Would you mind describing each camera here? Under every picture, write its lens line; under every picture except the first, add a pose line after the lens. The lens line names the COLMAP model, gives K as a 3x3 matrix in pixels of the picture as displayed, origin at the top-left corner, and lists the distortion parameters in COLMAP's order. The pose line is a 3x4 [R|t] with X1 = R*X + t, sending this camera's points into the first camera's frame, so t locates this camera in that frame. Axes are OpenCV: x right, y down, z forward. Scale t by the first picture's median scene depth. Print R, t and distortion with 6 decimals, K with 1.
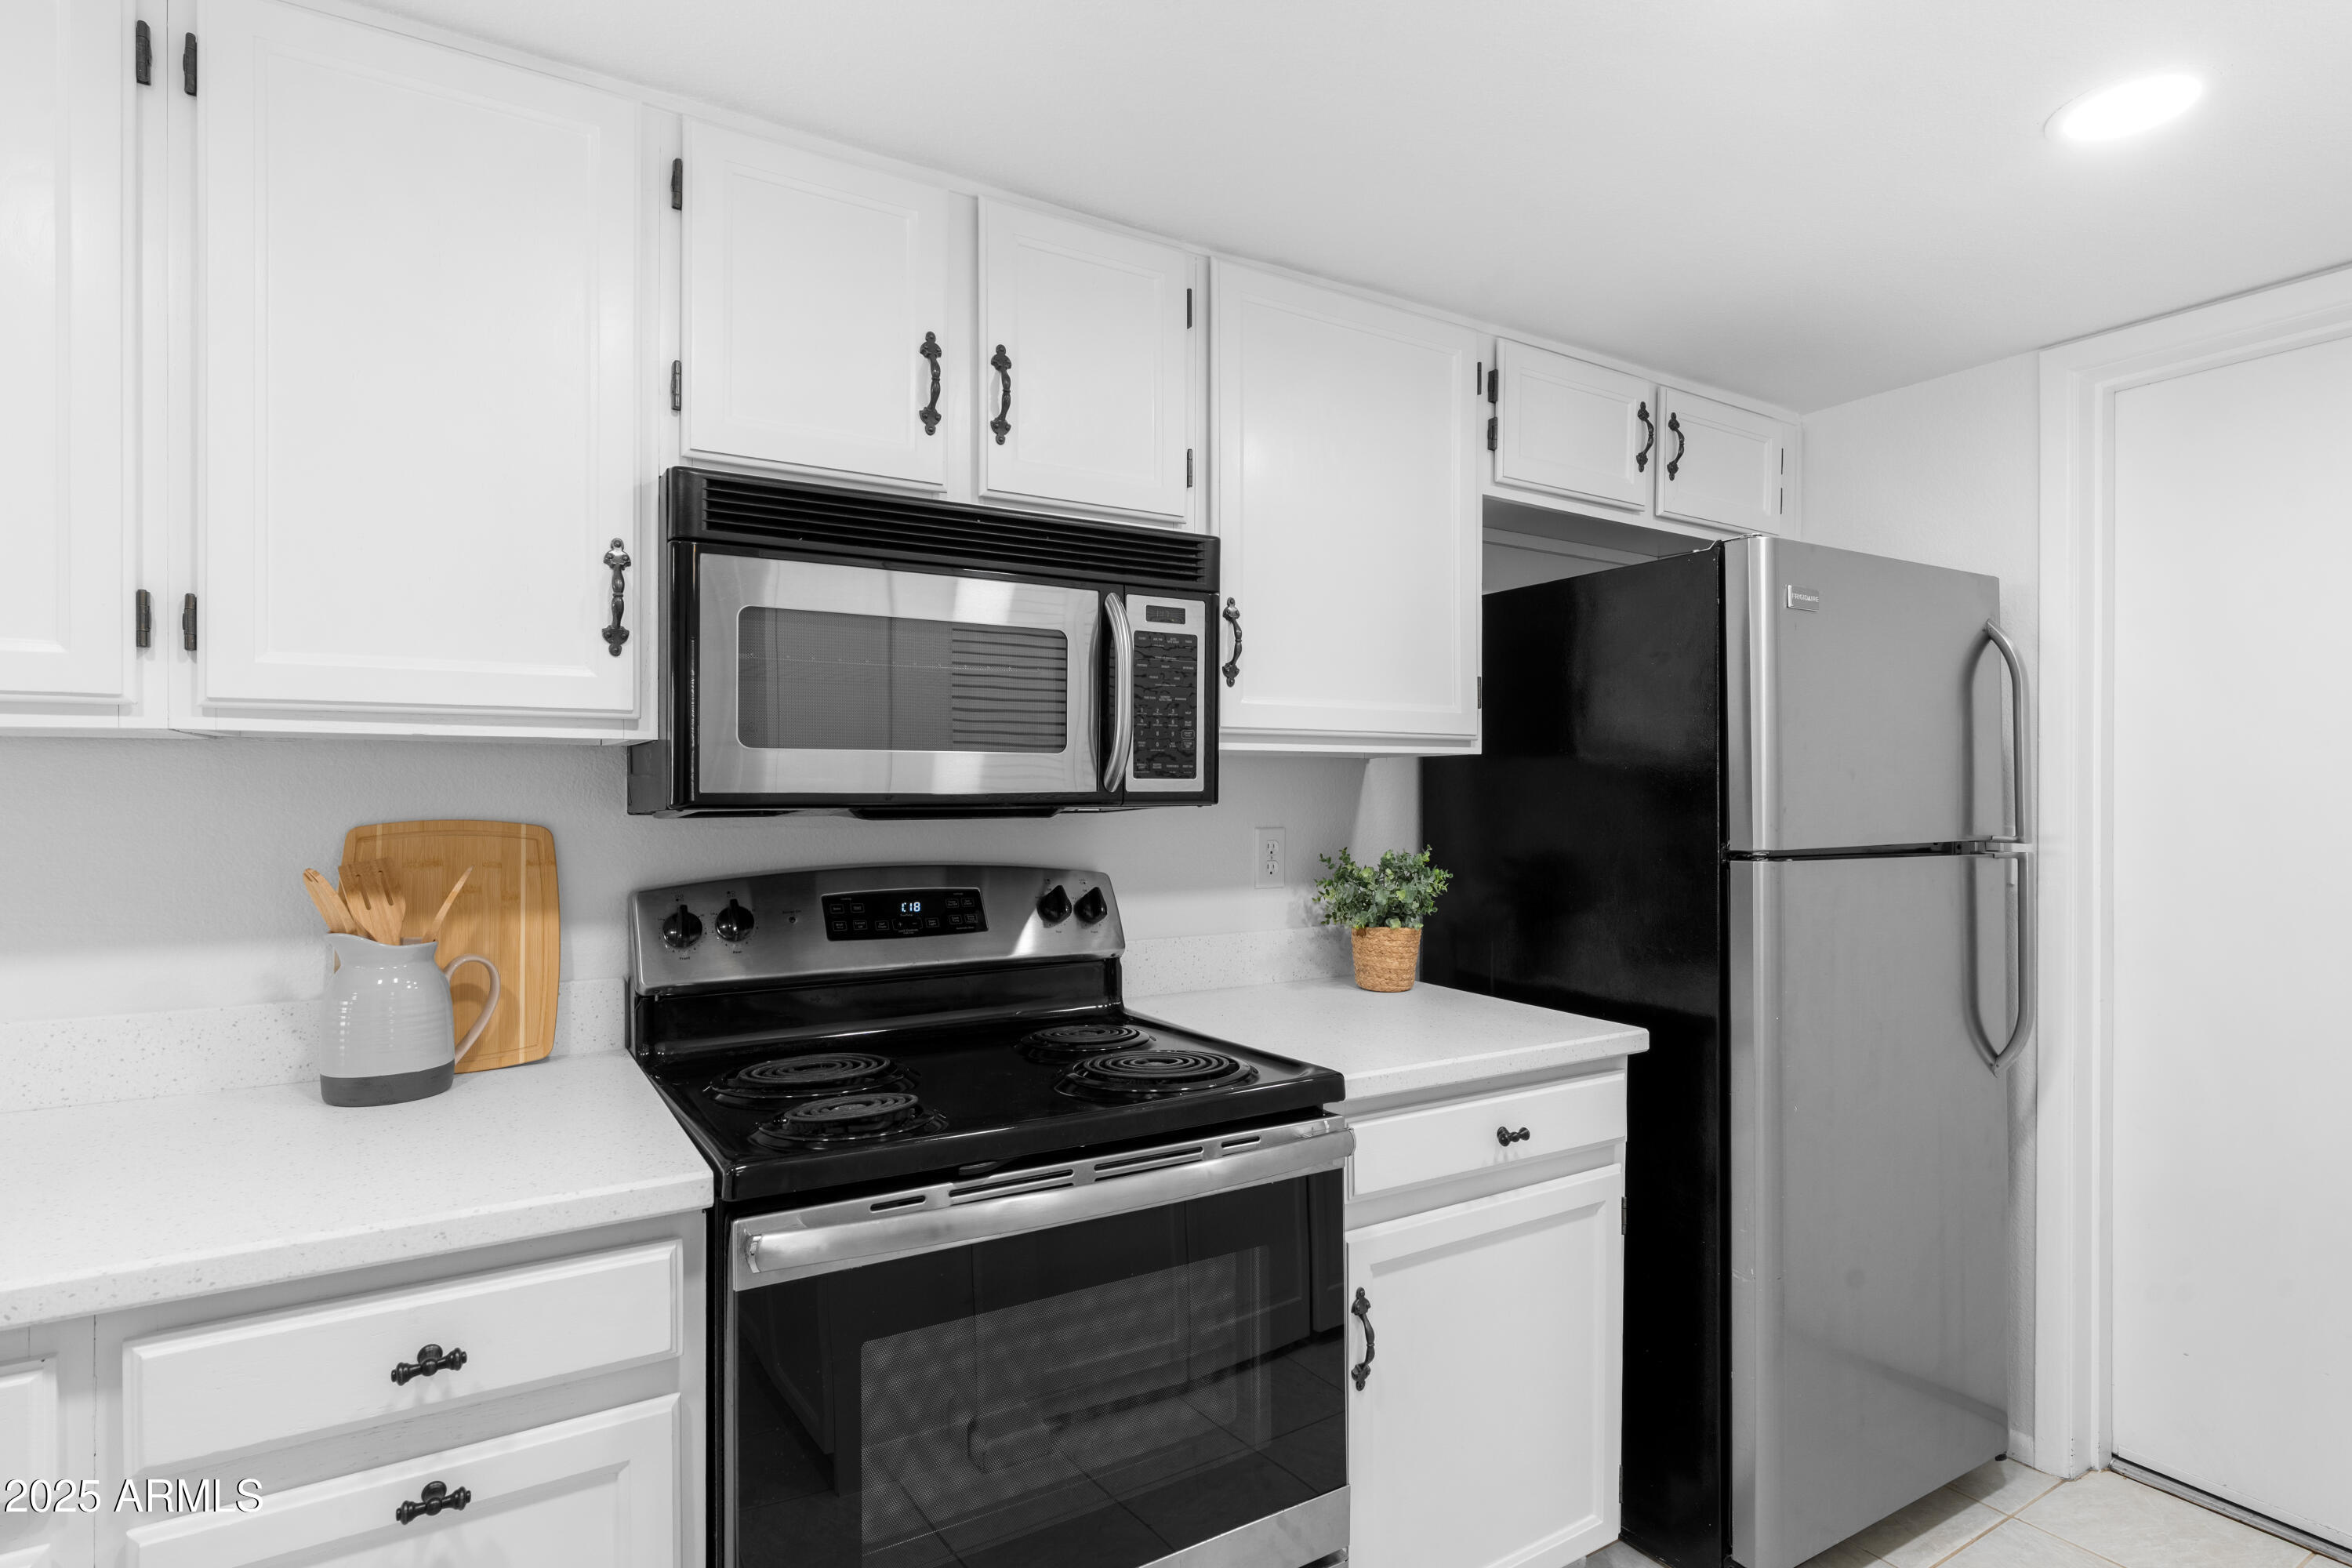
lens RADIAL K [[1189.1, 0, 1171.6], [0, 1189.1, 794.2], [0, 0, 1]] dist [-0.003146, 0.000782]
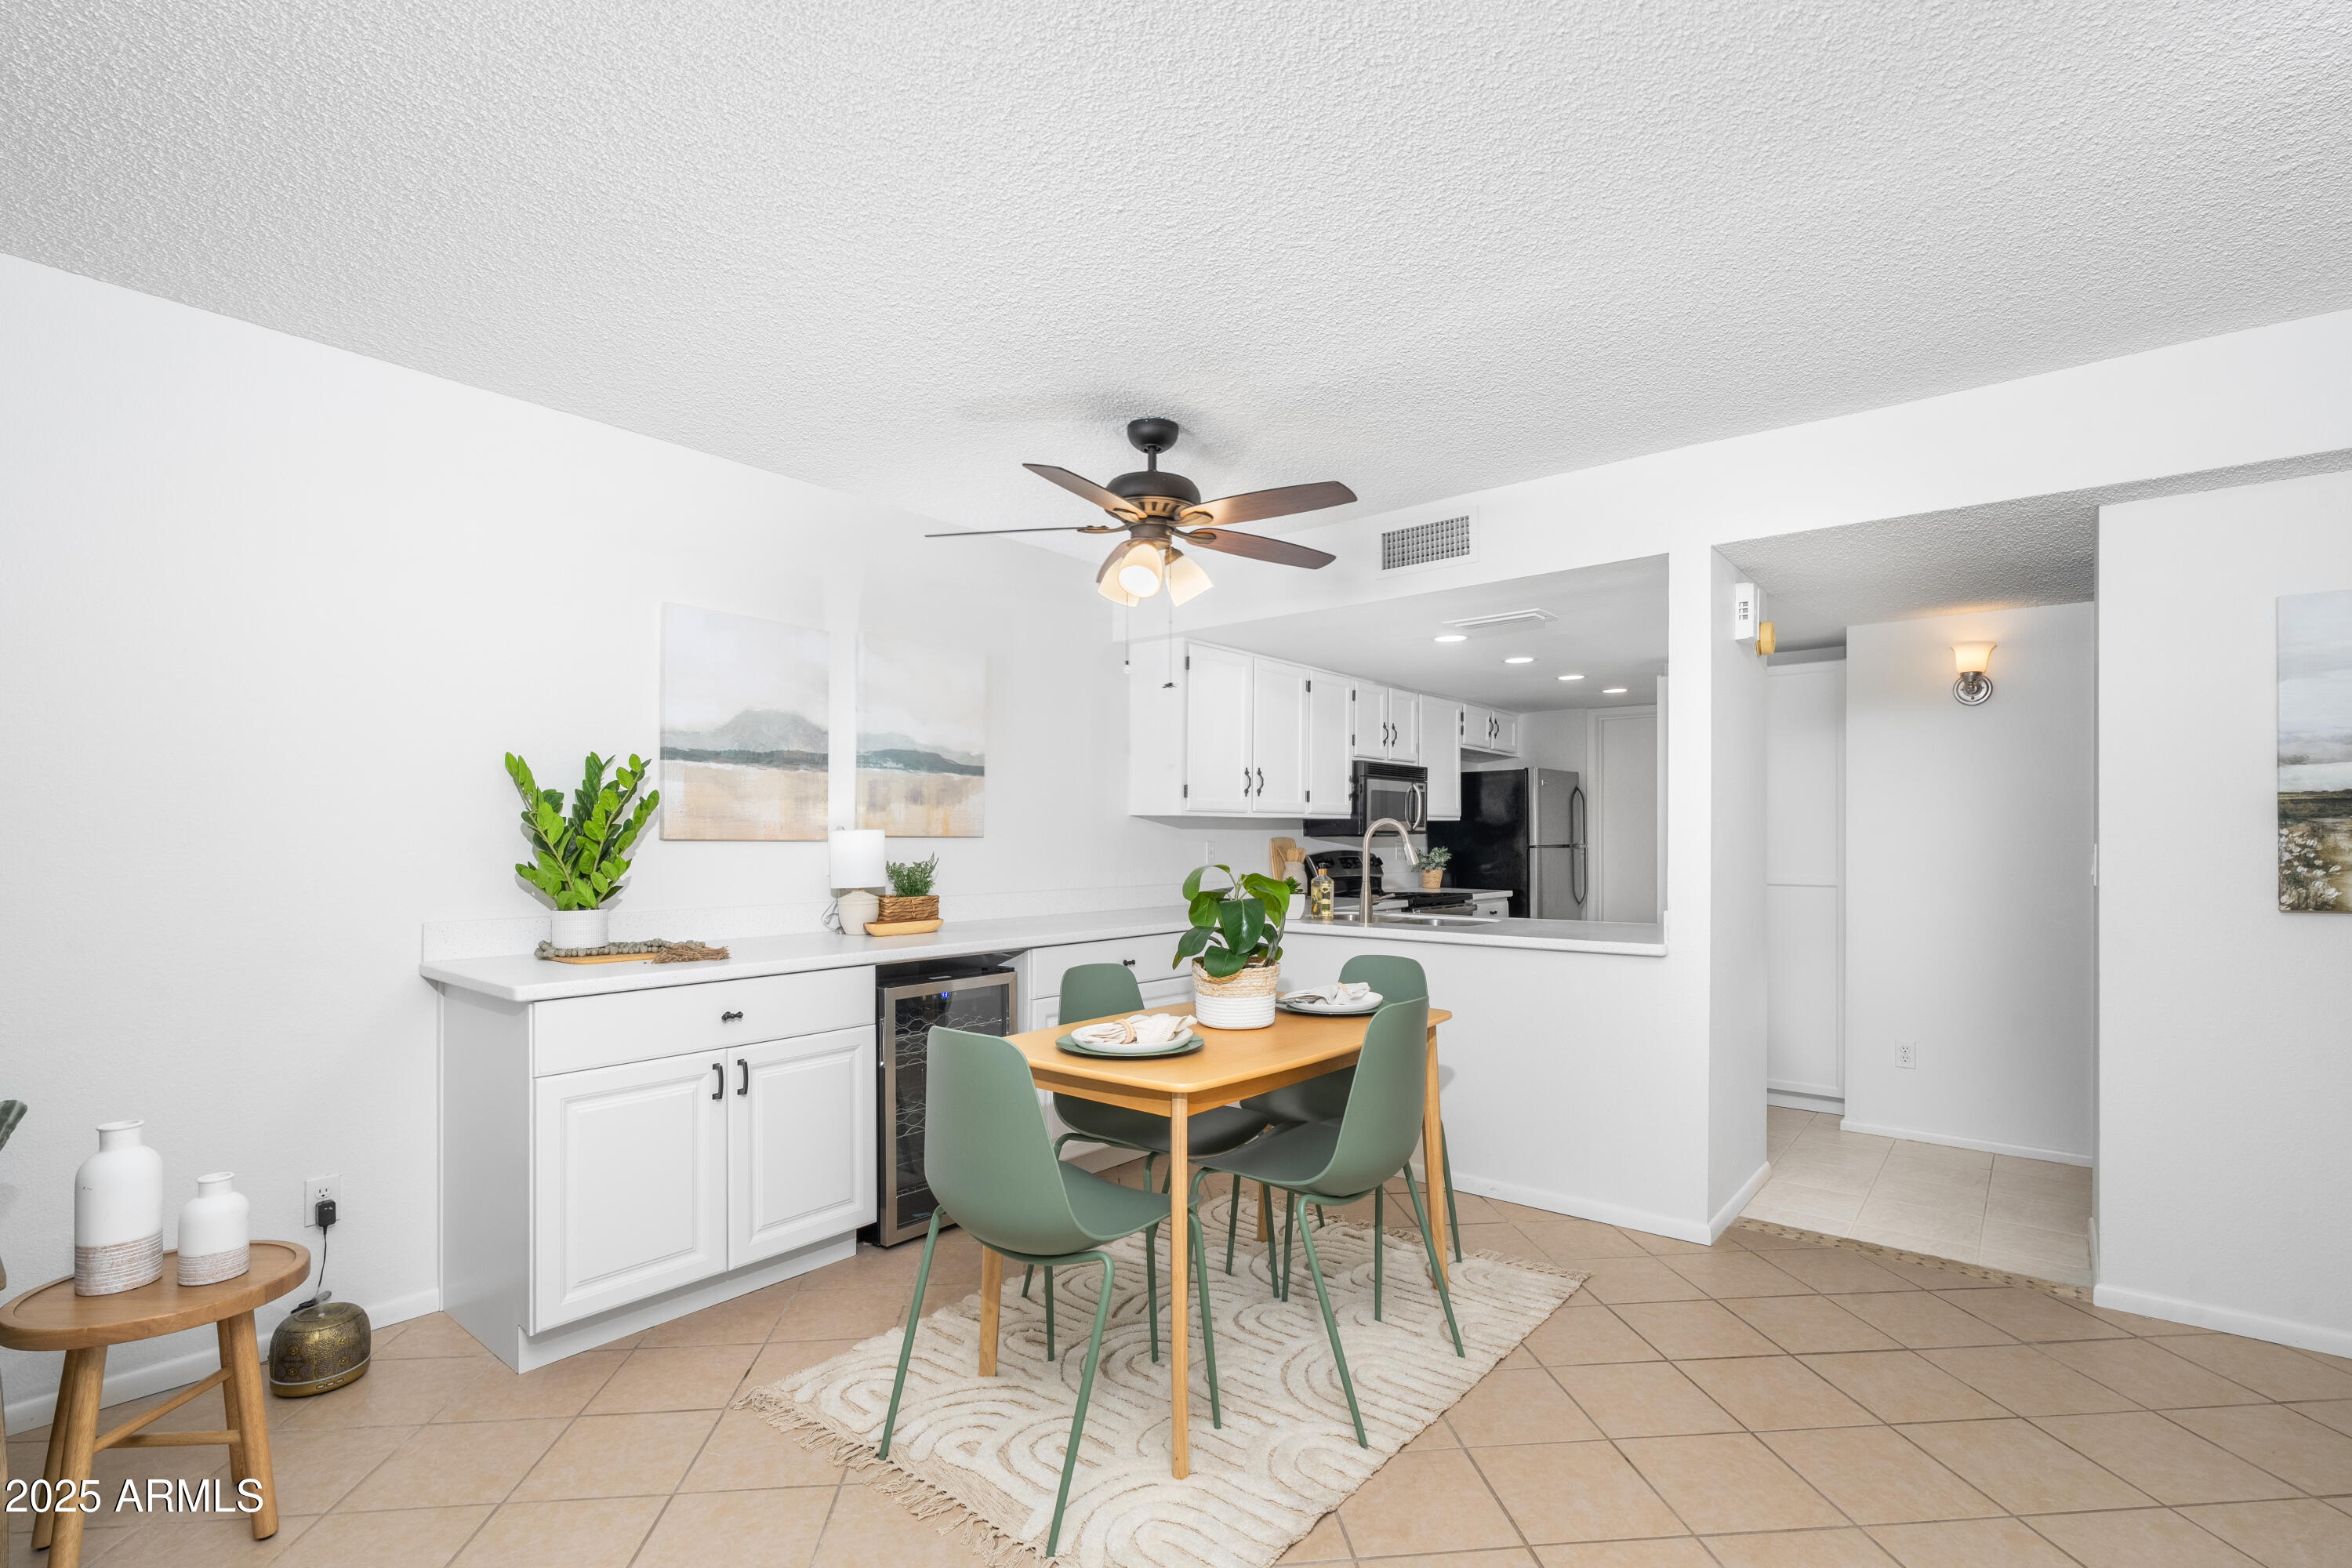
lens RADIAL K [[1071.8, 0, 1171.9], [0, 1071.8, 832.5], [0, 0, 1]] dist [-0.002447, 0.000244]
pose [[0.945081, 0.000229, 0.326836, -2.155146], [0.001819, 0.999981, -0.005959, 0.027037], [-0.326831, 0.006226, 0.945062, -2.350318]]
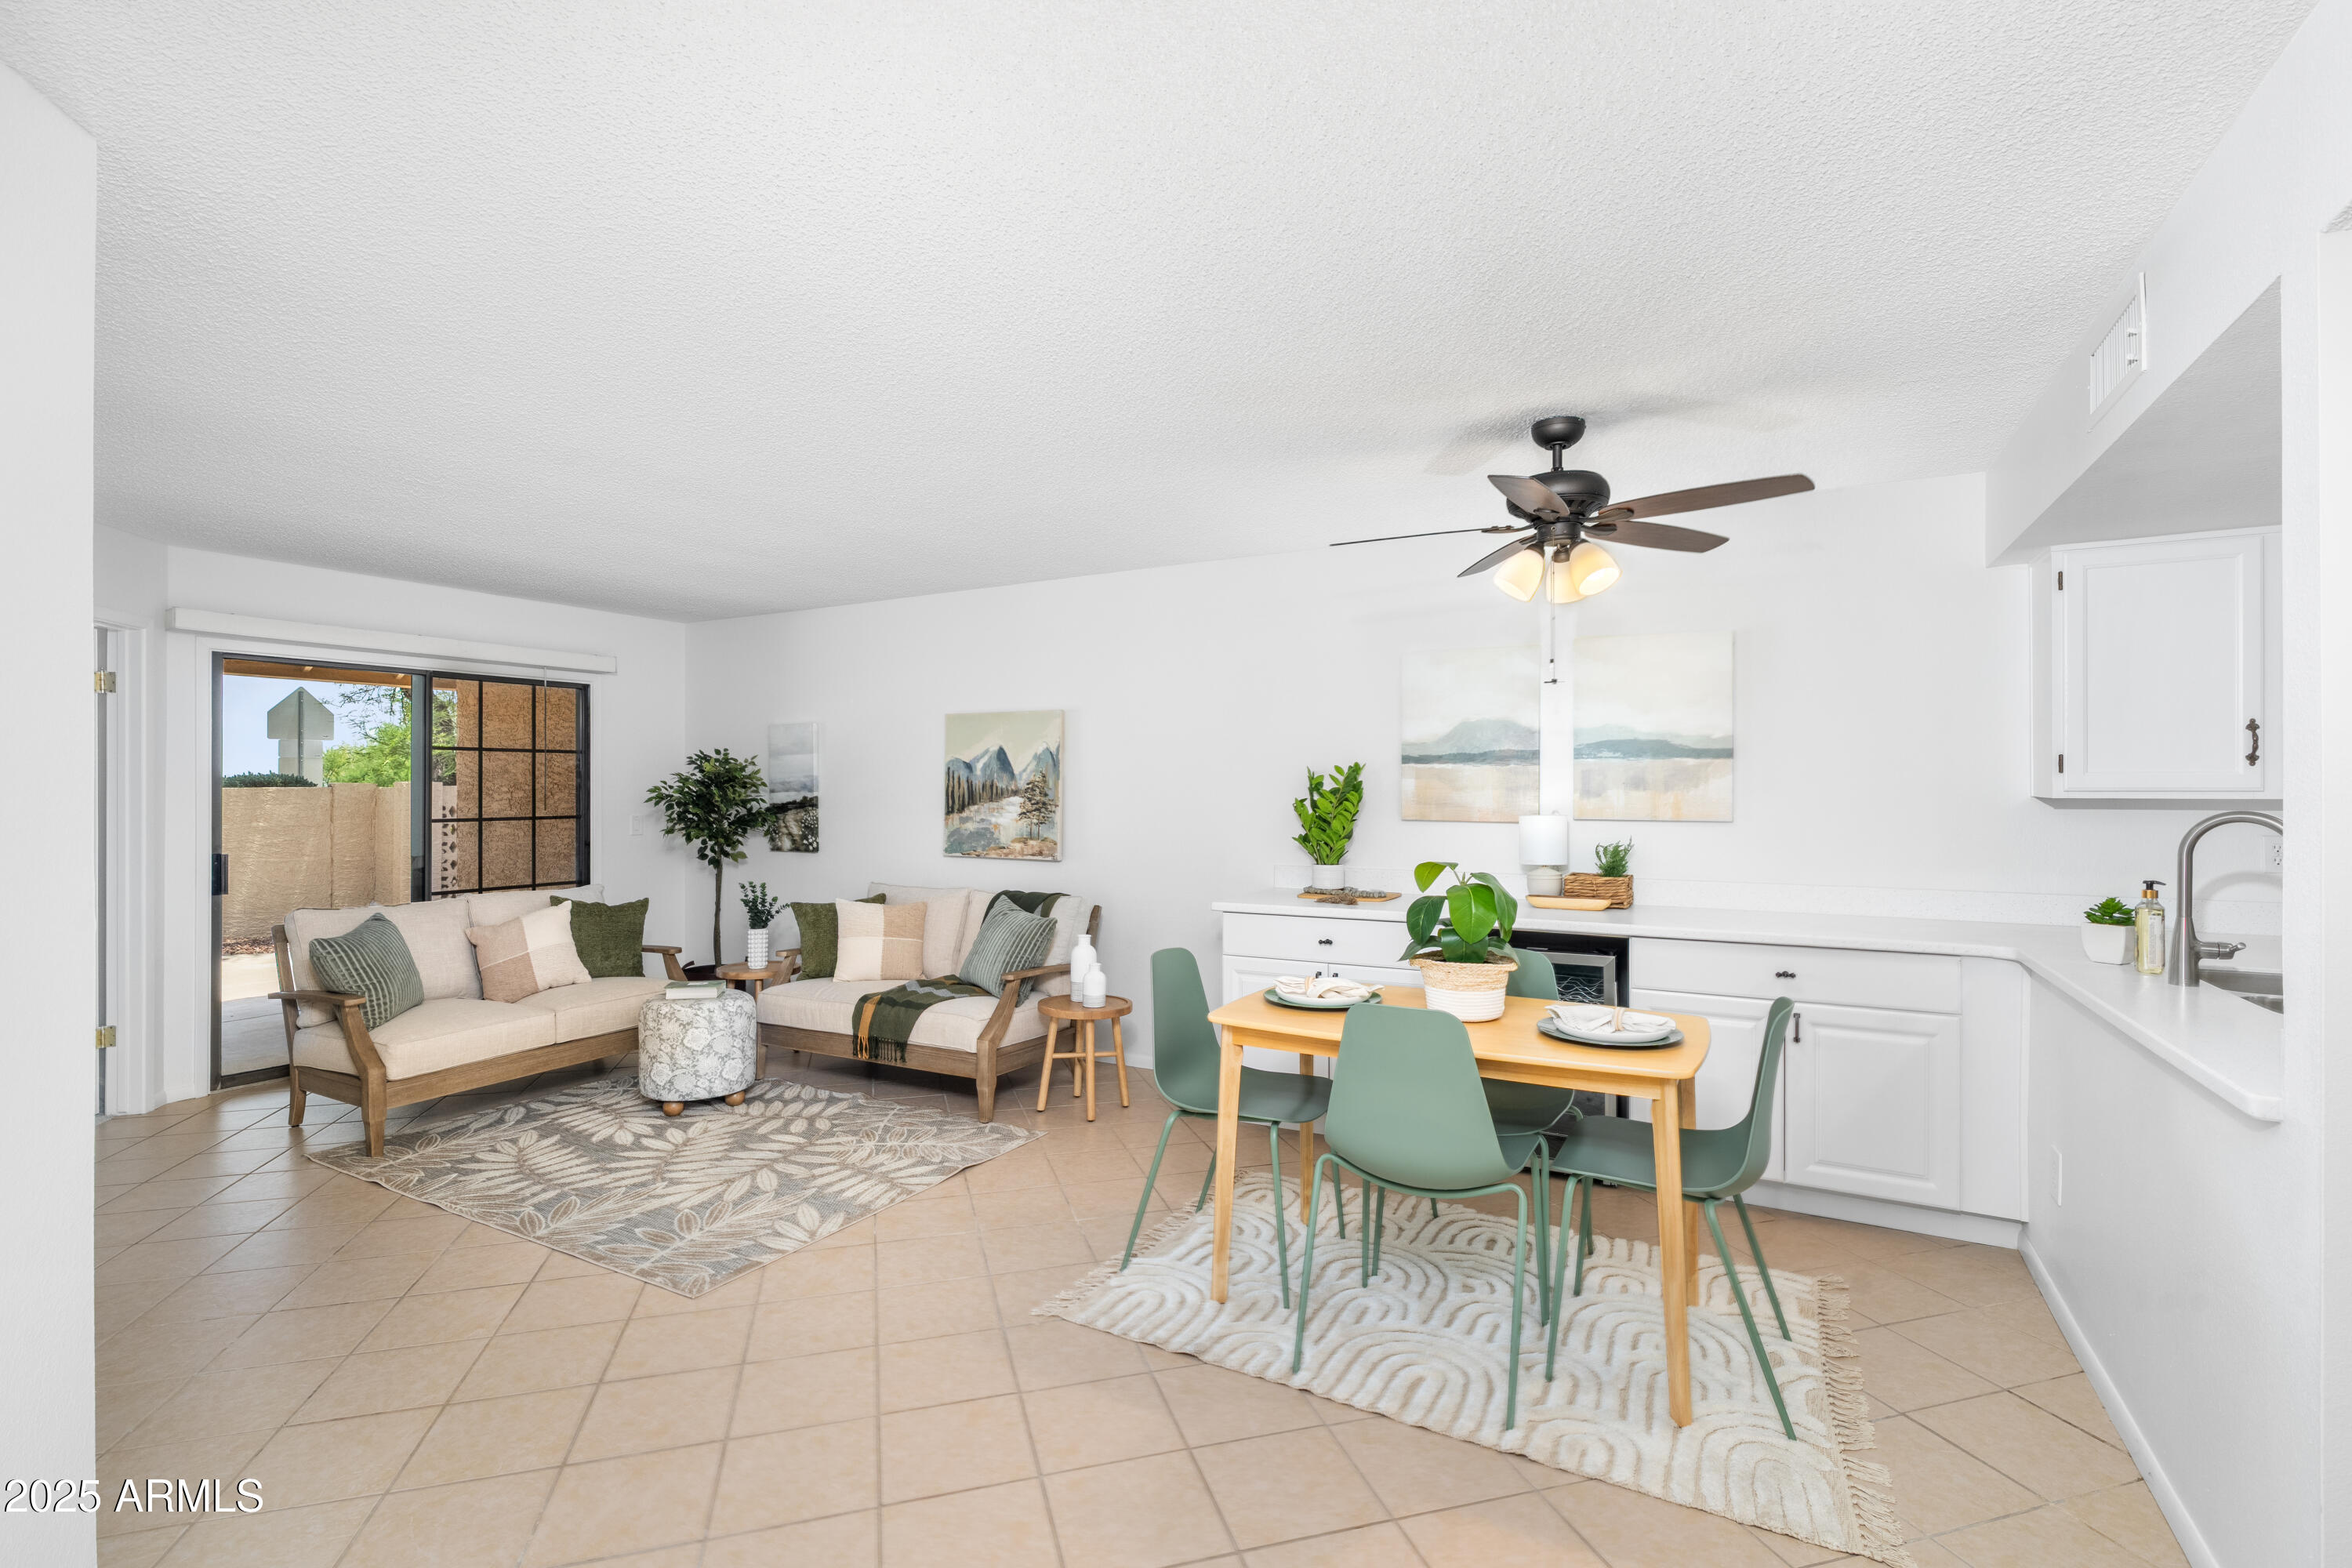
lens RADIAL K [[1059.5, 0, 1176.0], [0, 1059.5, 784.0], [0, 0, 1]] dist [-0.003073, -0.000102]
pose [[0.503887, -0.002259, -0.863766, -0.247734], [0.002828, 0.999996, -0.000965, -0.069138], [0.863765, -0.001956, 0.503891, -2.093589]]
